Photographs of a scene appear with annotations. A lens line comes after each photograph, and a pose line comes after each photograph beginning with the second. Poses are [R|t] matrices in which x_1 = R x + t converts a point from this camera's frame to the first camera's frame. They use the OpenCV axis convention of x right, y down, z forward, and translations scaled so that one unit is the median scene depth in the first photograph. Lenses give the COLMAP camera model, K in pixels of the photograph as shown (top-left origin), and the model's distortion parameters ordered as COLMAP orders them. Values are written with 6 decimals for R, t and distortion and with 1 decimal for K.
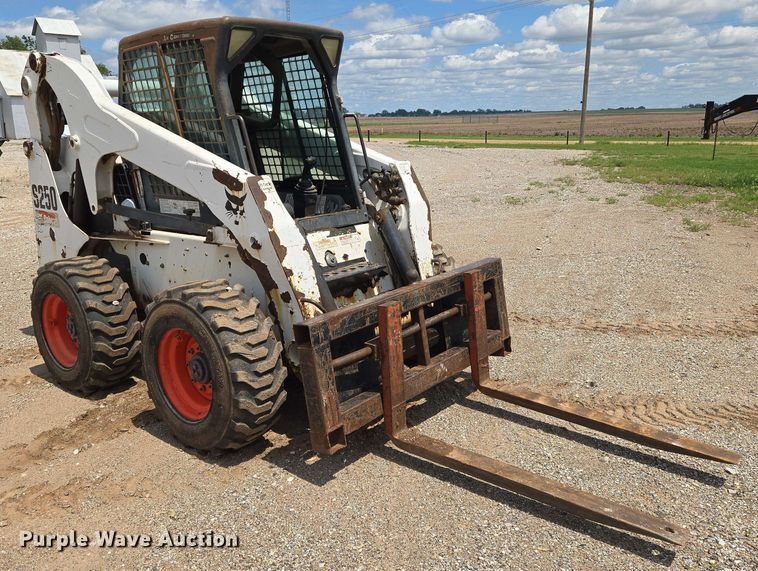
lens RADIAL K [[674.0, 0, 371.3], [0, 674.0, 276.3], [0, 0, 1]] dist [0.079890, -0.047016]
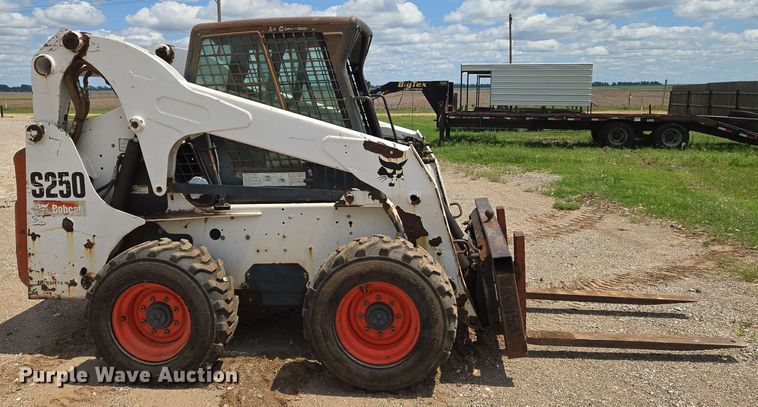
lens RADIAL K [[597.2, 0, 375.8], [0, 597.2, 158.7], [0, 0, 1]] dist [0.070345, -0.018558]
pose [[0.824833, -0.064170, 0.561724, -0.658152], [0.128801, 0.988740, -0.076179, -0.039380], [-0.550510, 0.135185, 0.823810, 0.121374]]
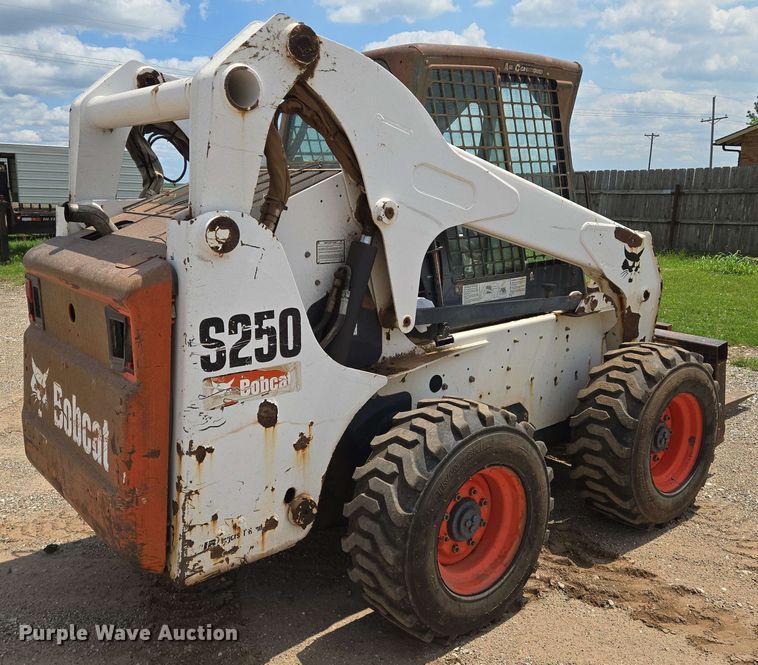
lens RADIAL K [[716.1, 0, 386.3], [0, 716.1, 315.8], [0, 0, 1]] dist [0.088573, 0.000000]
pose [[0.167502, -0.164405, 0.972067, -1.041972], [0.215308, 0.968296, 0.126666, -0.193588], [-0.962074, 0.188077, 0.197589, 0.932325]]
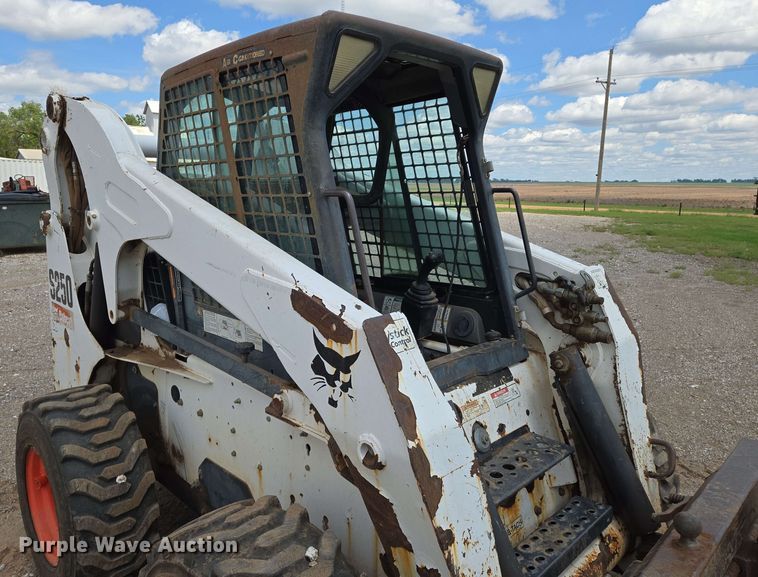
lens RADIAL K [[550.1, 0, 350.2], [0, 550.1, 268.1], [0, 0, 1]] dist [0.054093, -0.014872]
pose [[0.995106, 0.039777, -0.090456, -0.125489], [-0.046553, 0.996165, -0.074087, -0.120872], [0.087162, 0.077935, 0.993141, 0.483006]]
